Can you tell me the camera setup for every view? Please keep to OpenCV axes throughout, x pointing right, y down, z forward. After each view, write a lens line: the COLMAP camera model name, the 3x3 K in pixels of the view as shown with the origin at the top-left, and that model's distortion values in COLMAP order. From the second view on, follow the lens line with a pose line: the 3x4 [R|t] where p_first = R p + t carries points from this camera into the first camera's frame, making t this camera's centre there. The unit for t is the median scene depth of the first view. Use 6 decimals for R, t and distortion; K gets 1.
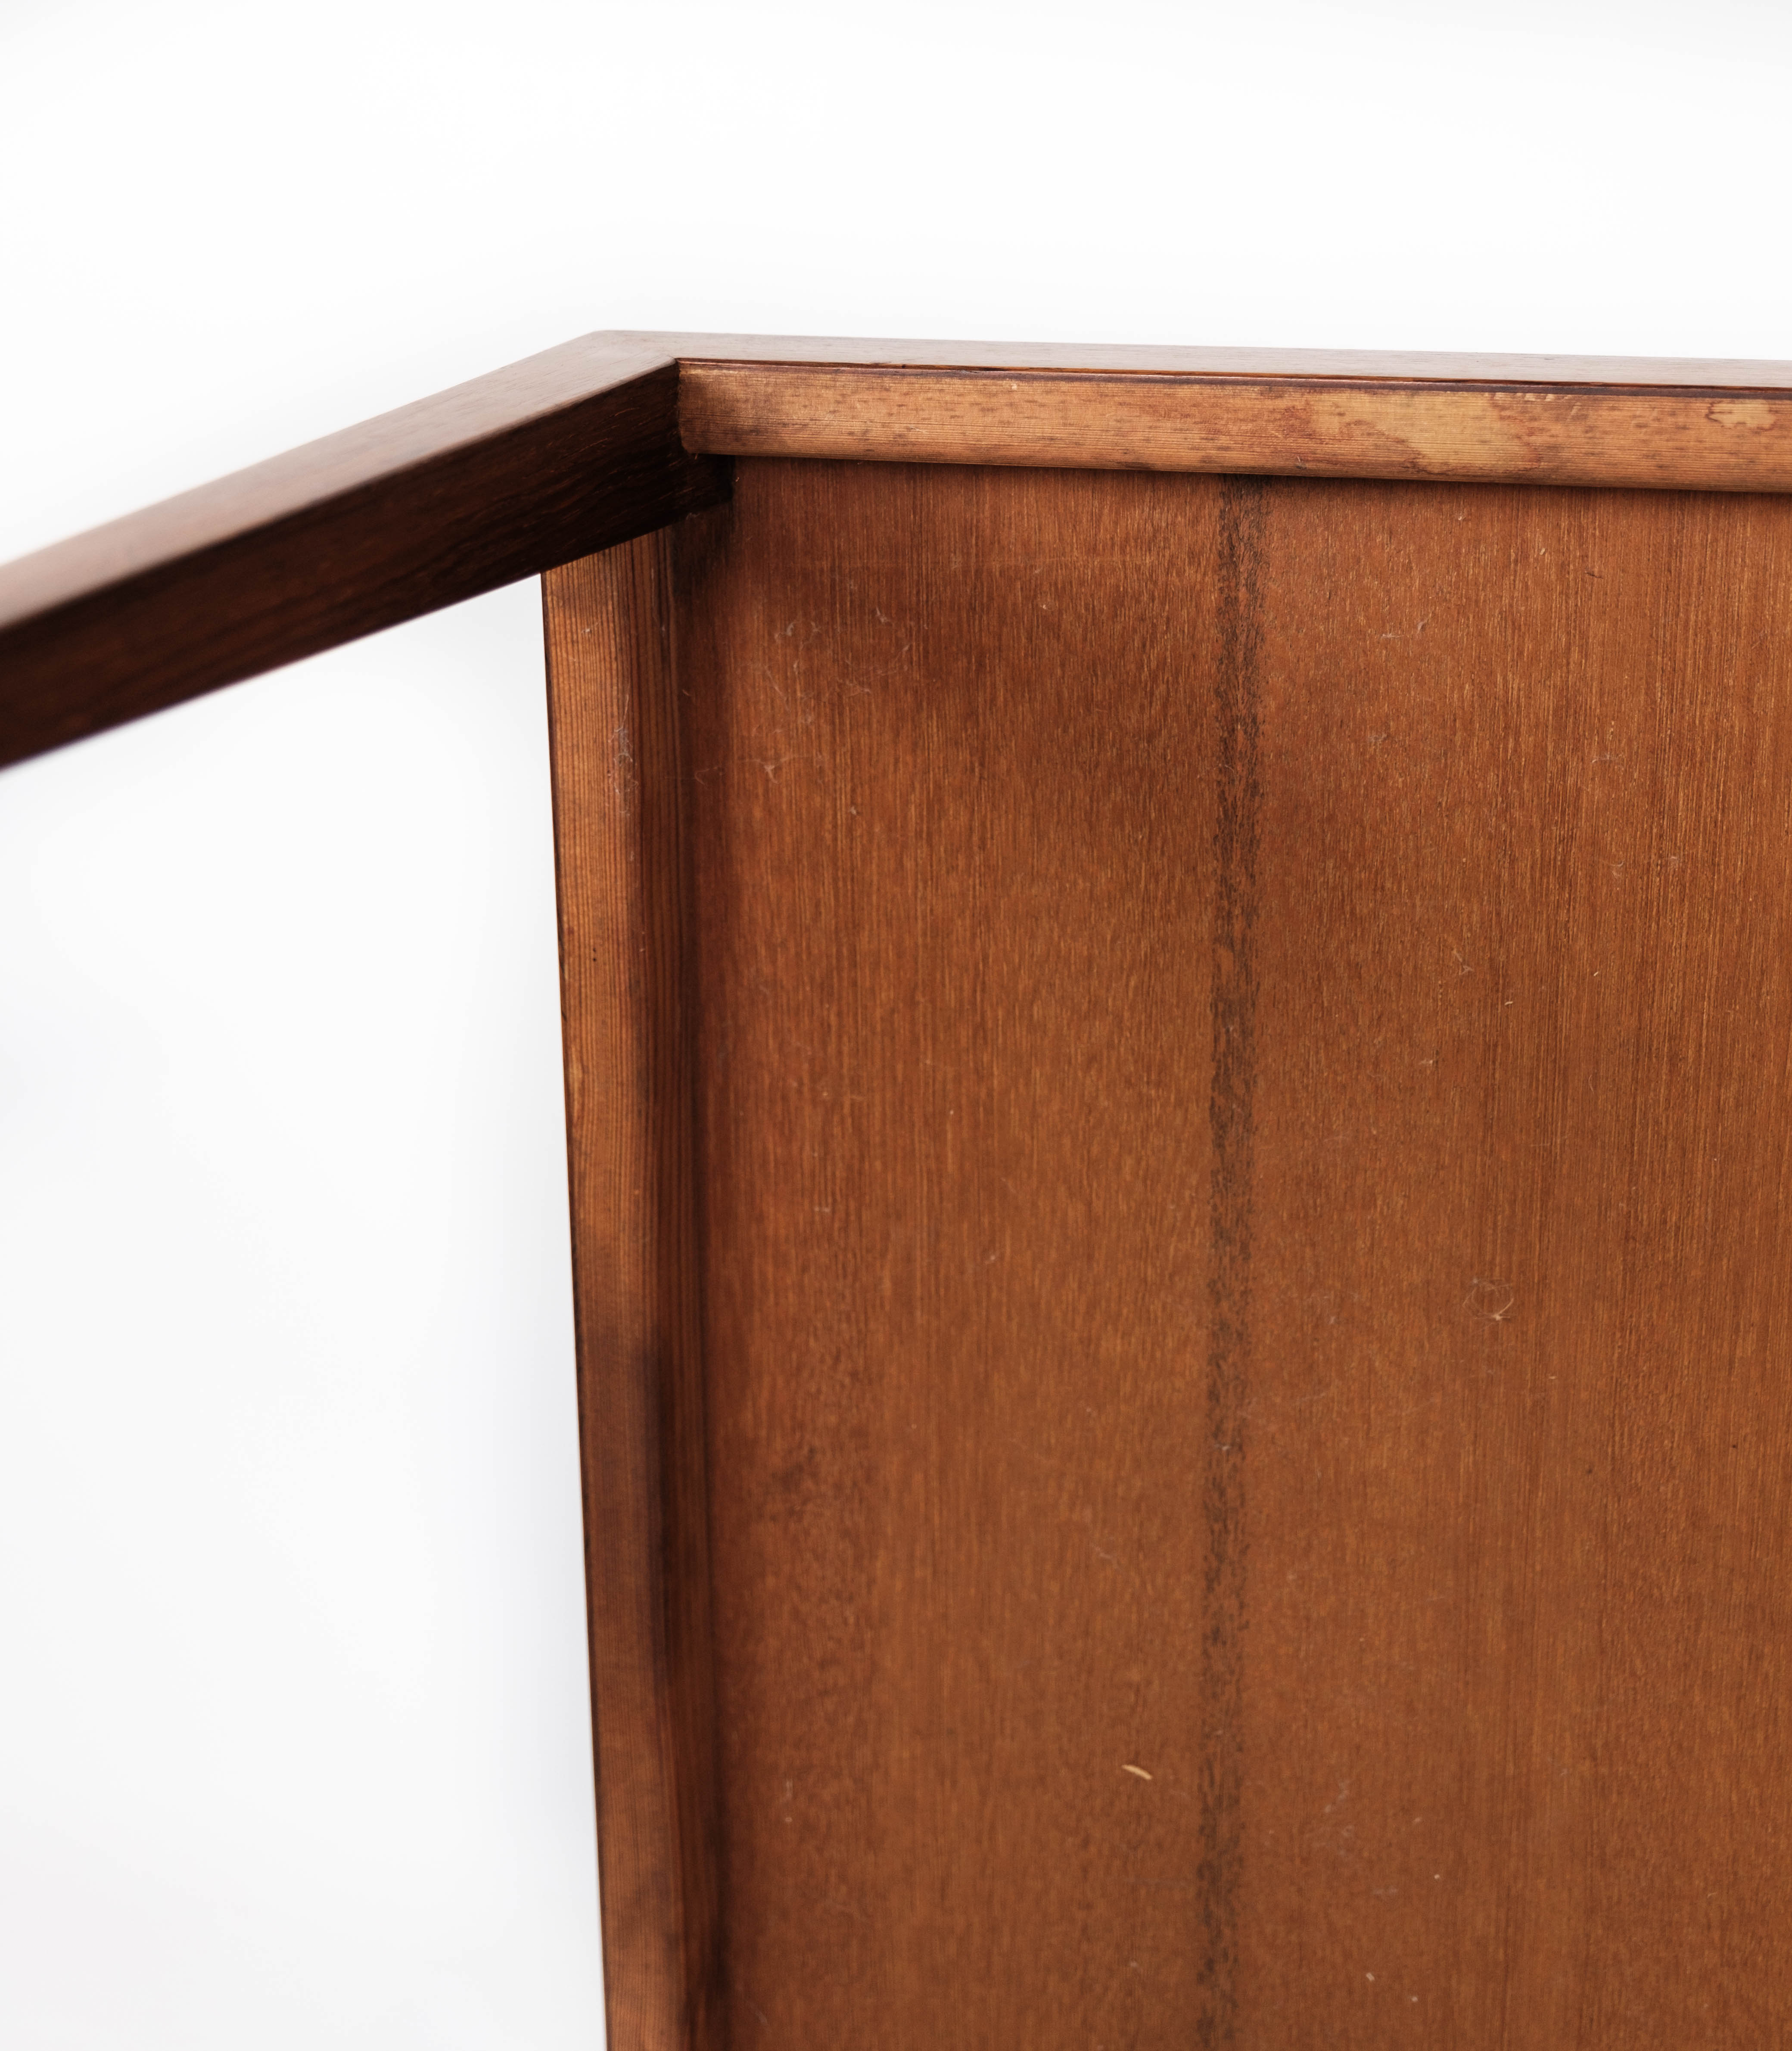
lens RADIAL K [[2954.2, 0, 1001.6], [0, 2954.2, 871.1], [0, 0, 1]] dist [-0.001562, 0.000000]
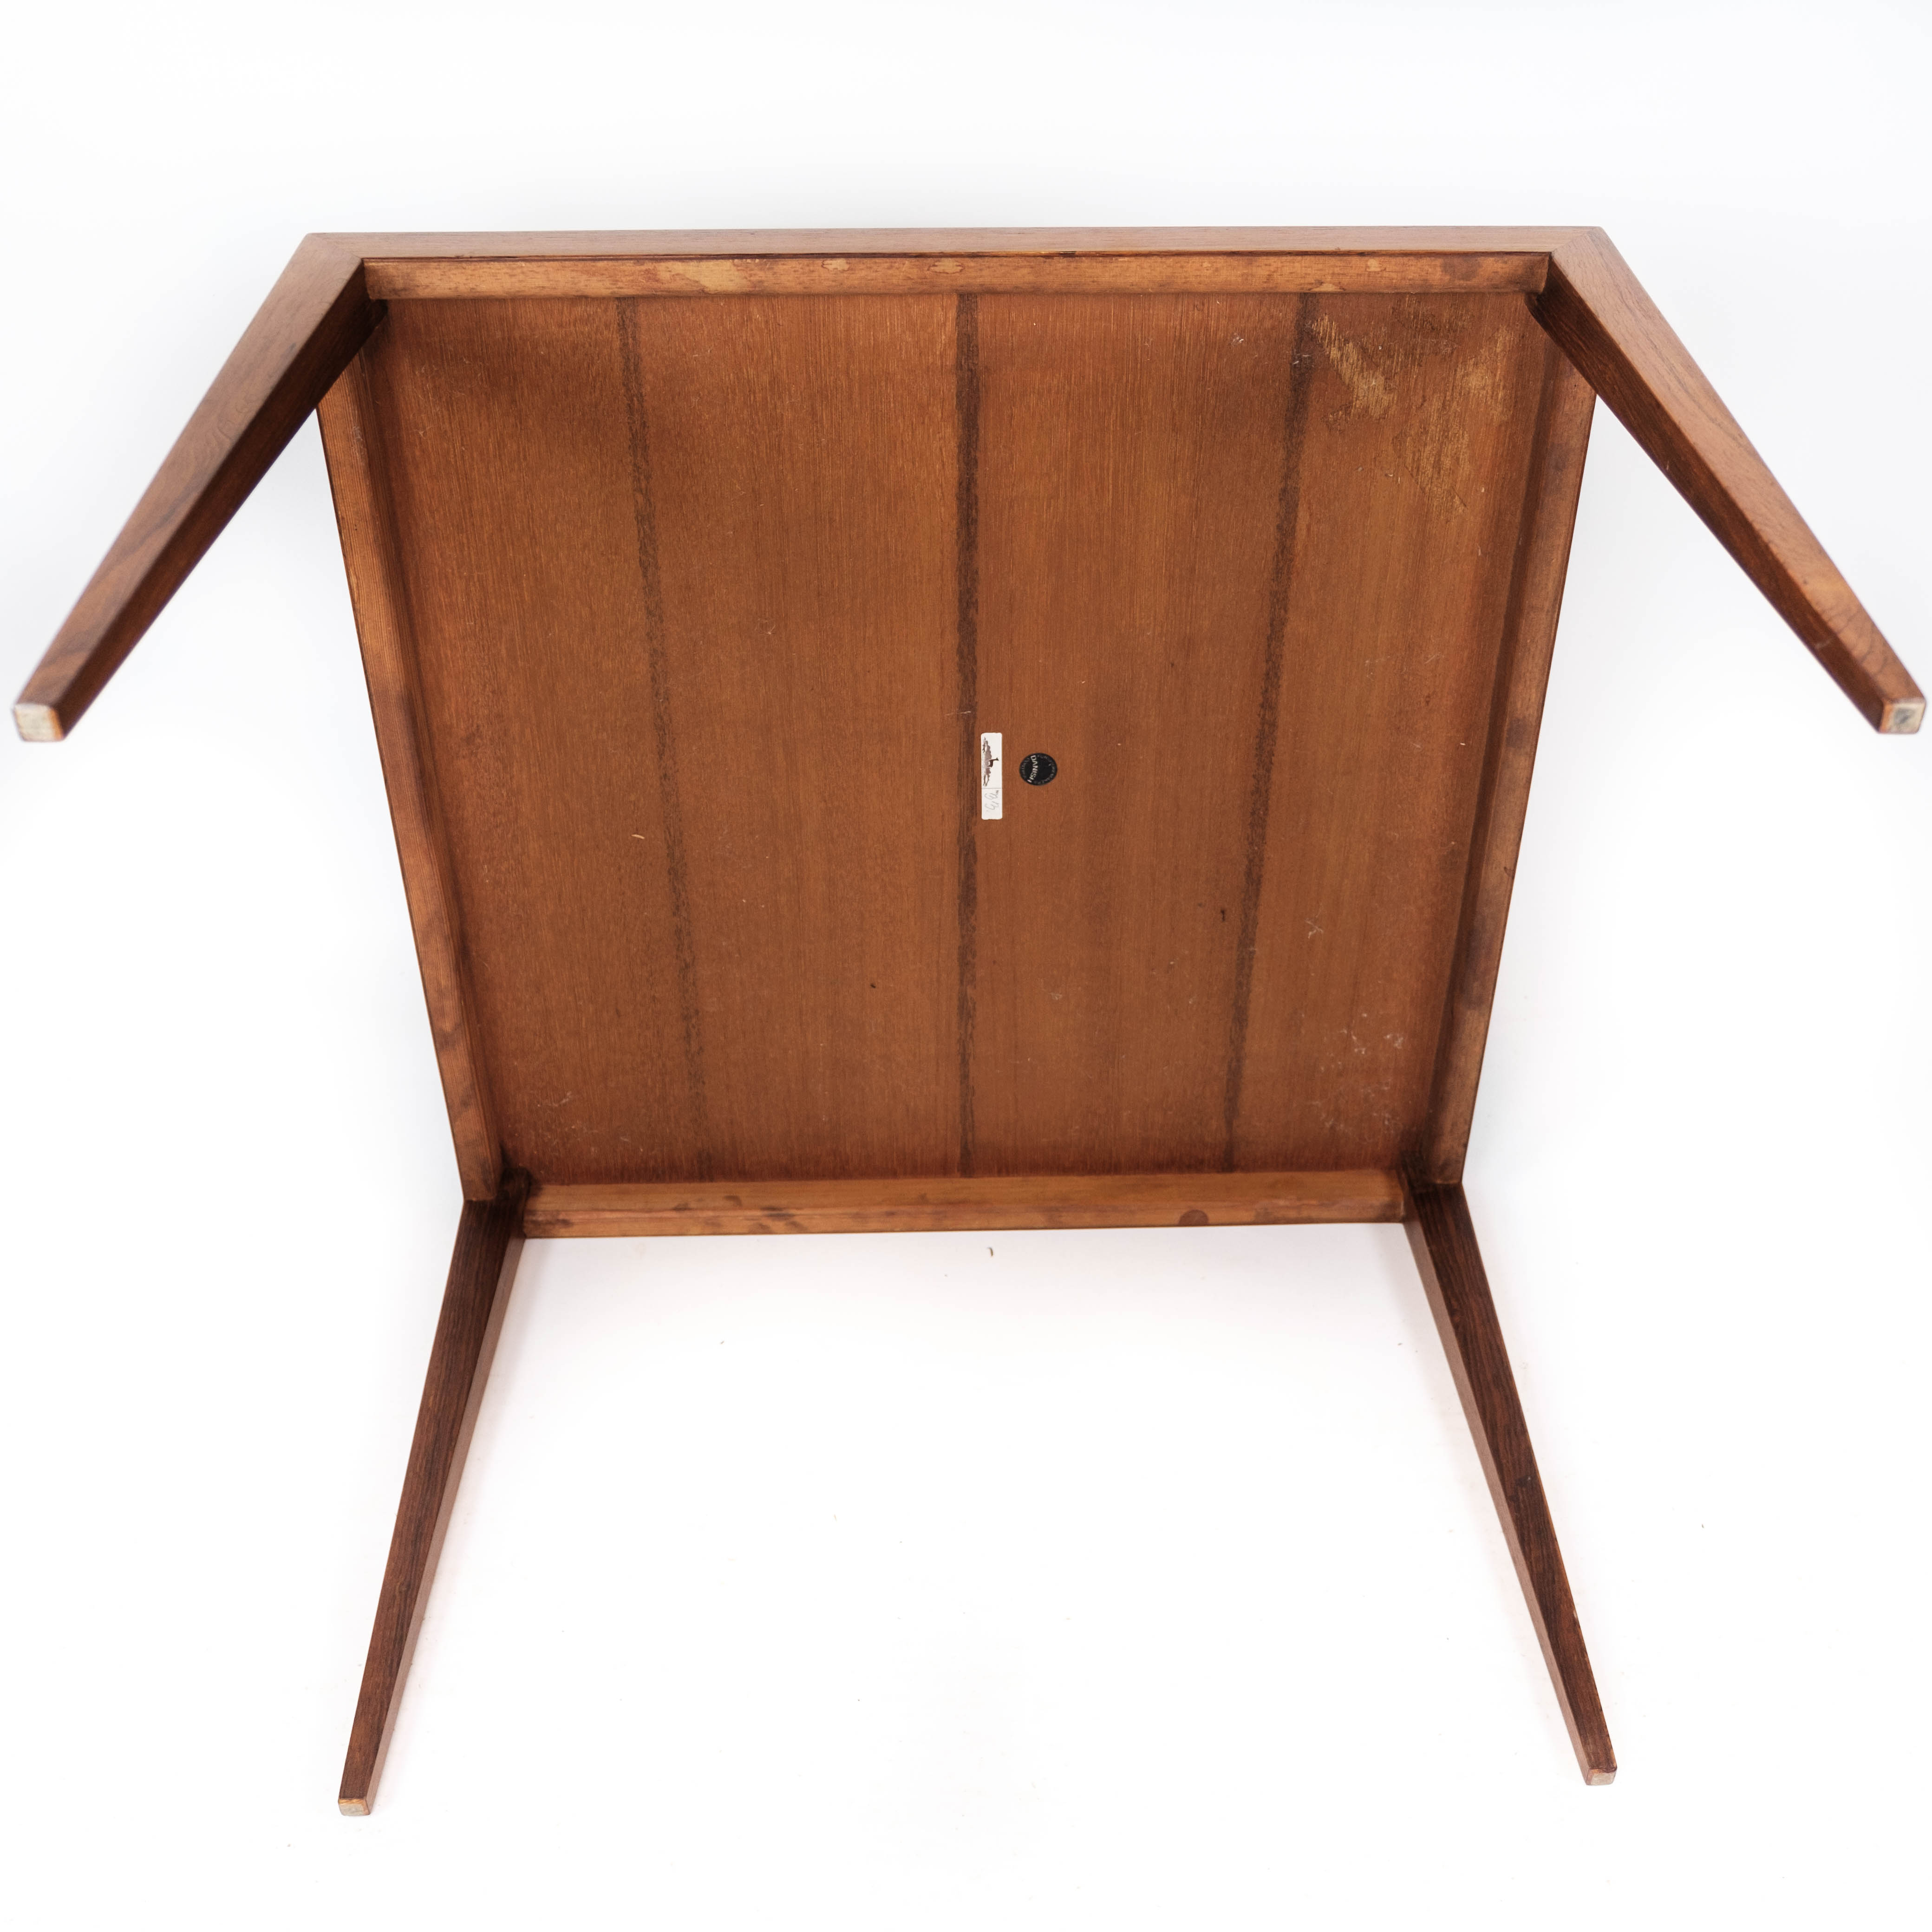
lens RADIAL K [[2061.8, 0, 964.3], [0, 2061.8, 962.9], [0, 0, 1]] dist [0.027324, 0.000000]
pose [[0.947503, -0.180592, 0.263865, -0.173830], [0.072782, 0.925379, 0.371989, -0.213877], [-0.311354, -0.333256, 0.889943, -0.635221]]
